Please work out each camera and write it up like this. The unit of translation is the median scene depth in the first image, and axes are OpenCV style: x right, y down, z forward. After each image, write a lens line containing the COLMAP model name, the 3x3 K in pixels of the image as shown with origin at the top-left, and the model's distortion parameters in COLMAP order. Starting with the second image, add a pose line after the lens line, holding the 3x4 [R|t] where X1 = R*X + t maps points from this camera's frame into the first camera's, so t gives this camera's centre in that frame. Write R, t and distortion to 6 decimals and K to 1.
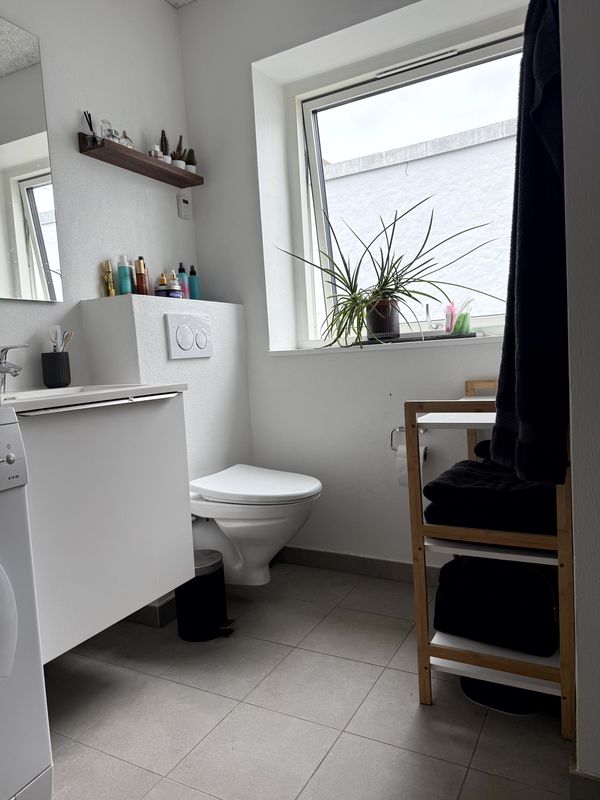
lens RADIAL K [[555.9, 0, 301.4], [0, 555.9, 400.6], [0, 0, 1]] dist [0.115560, -0.201094]
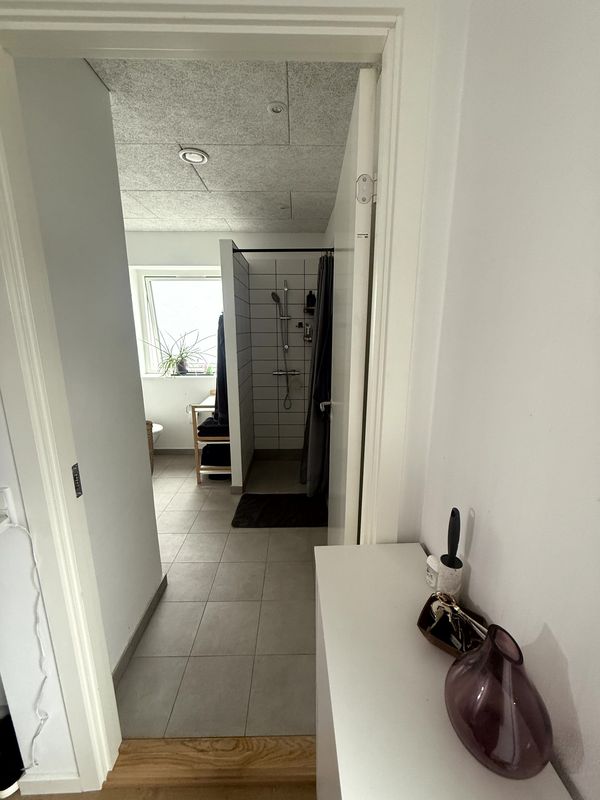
lens RADIAL K [[313.7, 0, 302.0], [0, 313.7, 398.3], [0, 0, 1]] dist [0.001455, 0.000055]
pose [[0.864692, -0.048868, 0.499920, -0.142233], [-0.010239, 0.993335, 0.114810, -0.191051], [-0.502198, -0.104393, 0.858428, -0.751738]]
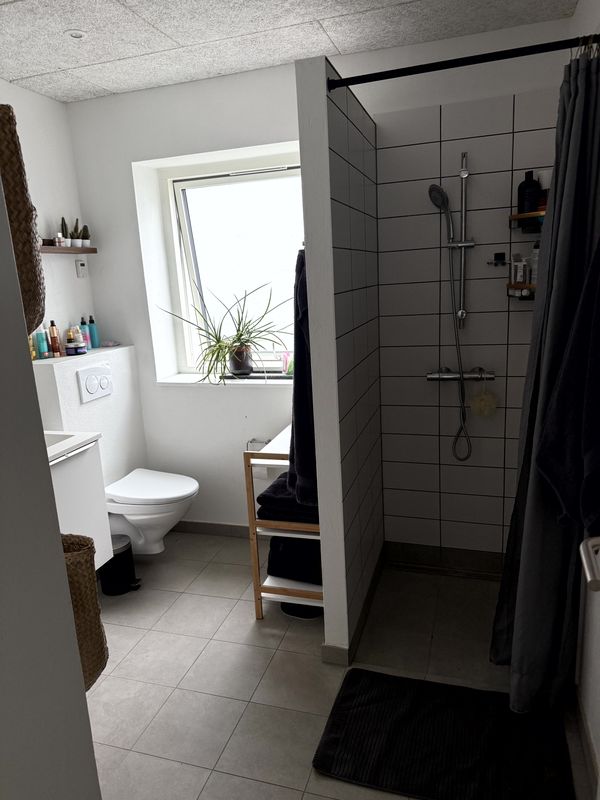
lens RADIAL K [[555.9, 0, 301.4], [0, 555.9, 400.6], [0, 0, 1]] dist [0.115560, -0.201094]
pose [[0.980122, -0.037028, 0.194908, 0.022273], [0.012013, 0.991703, 0.127988, -0.241614], [-0.198030, -0.123103, 0.972435, -0.436340]]
